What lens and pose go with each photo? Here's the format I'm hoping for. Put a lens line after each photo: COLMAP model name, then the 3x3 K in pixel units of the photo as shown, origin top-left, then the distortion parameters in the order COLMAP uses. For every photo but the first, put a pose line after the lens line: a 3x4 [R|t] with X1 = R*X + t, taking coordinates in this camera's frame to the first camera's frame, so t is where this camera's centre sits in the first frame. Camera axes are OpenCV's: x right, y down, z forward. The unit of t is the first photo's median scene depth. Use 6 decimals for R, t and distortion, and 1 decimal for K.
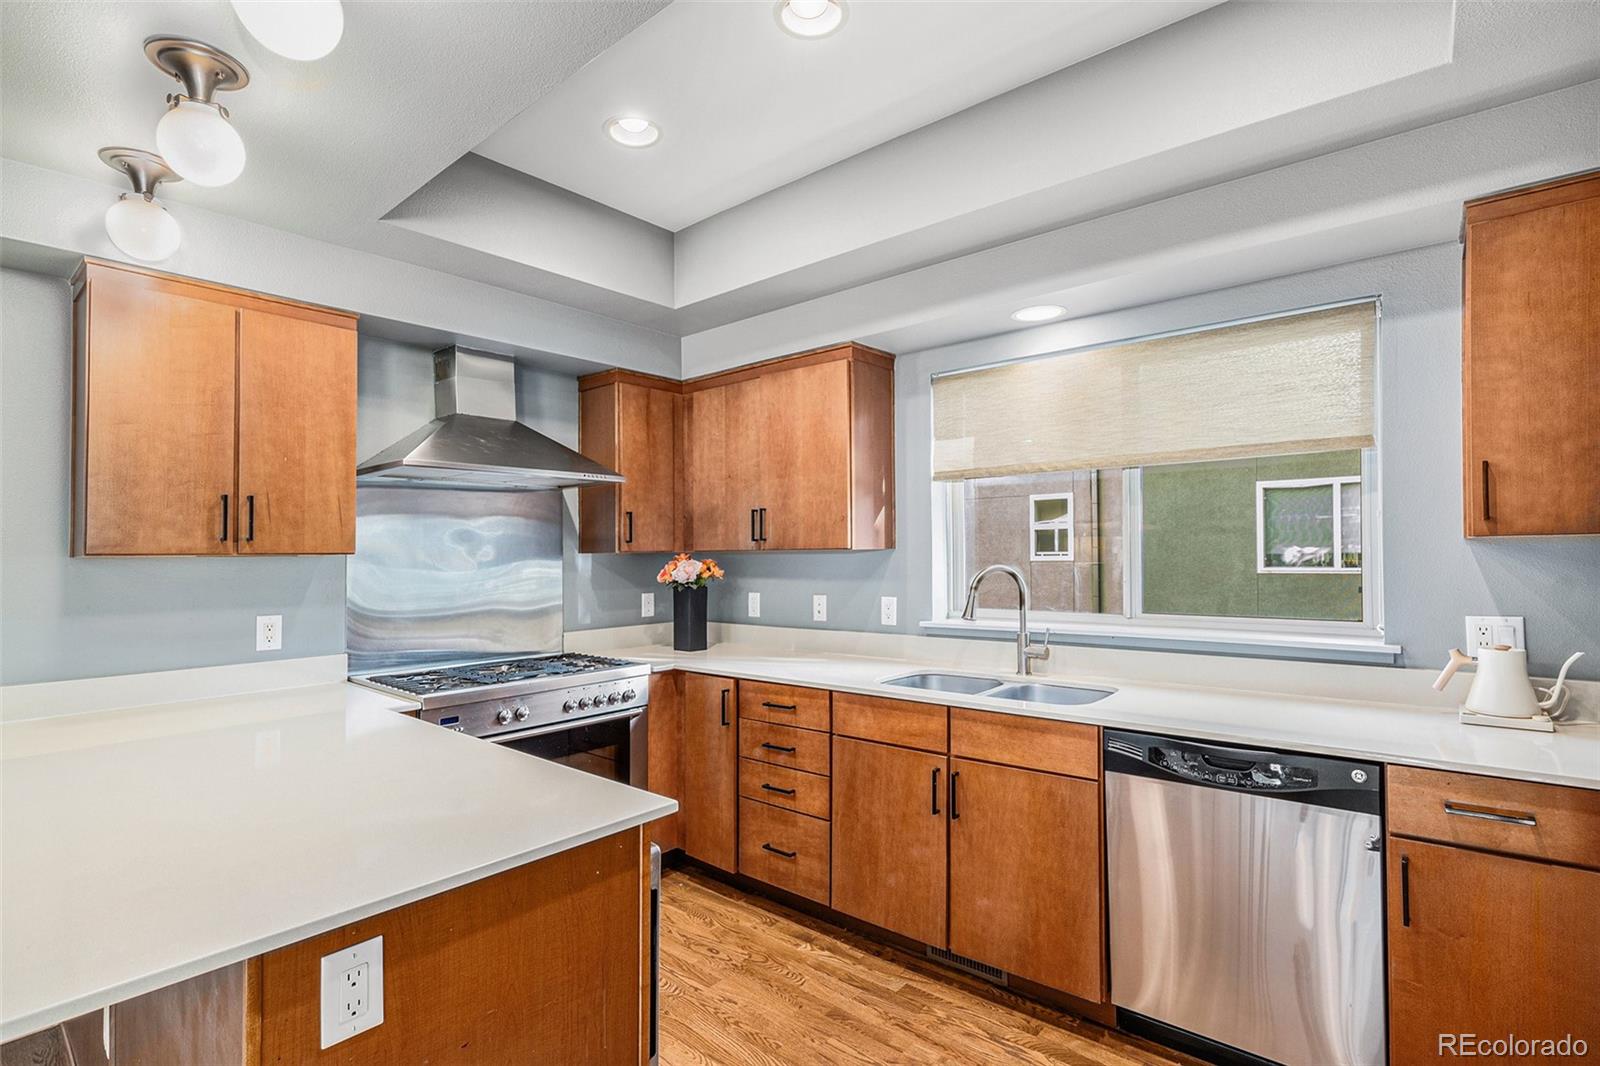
lens RADIAL K [[746.1, 0, 816.7], [0, 746.1, 539.1], [0, 0, 1]] dist [-0.010144, 0.003520]
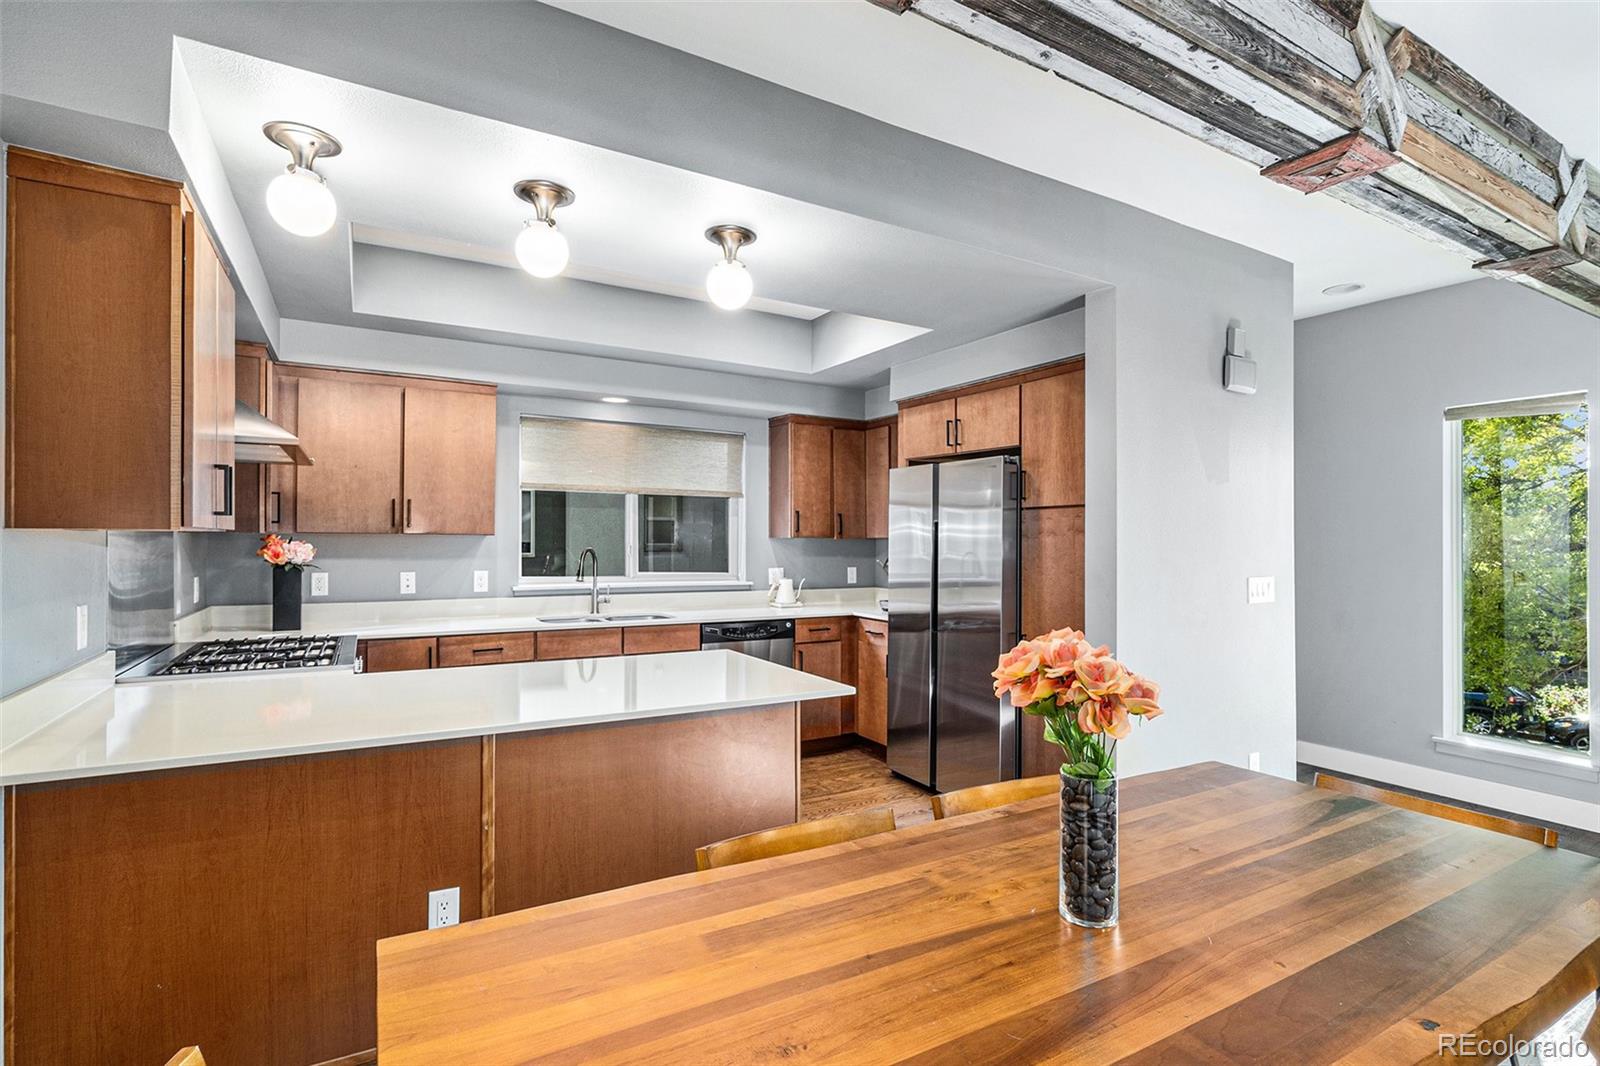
lens RADIAL K [[746.1, 0, 788.7], [0, 746.1, 544.2], [0, 0, 1]] dist [-0.010144, 0.003520]
pose [[0.361689, 0.007884, 0.932265, -1.105963], [-0.035984, 0.999337, 0.005510, 0.003015], [-0.931604, -0.035540, 0.361733, 0.002623]]
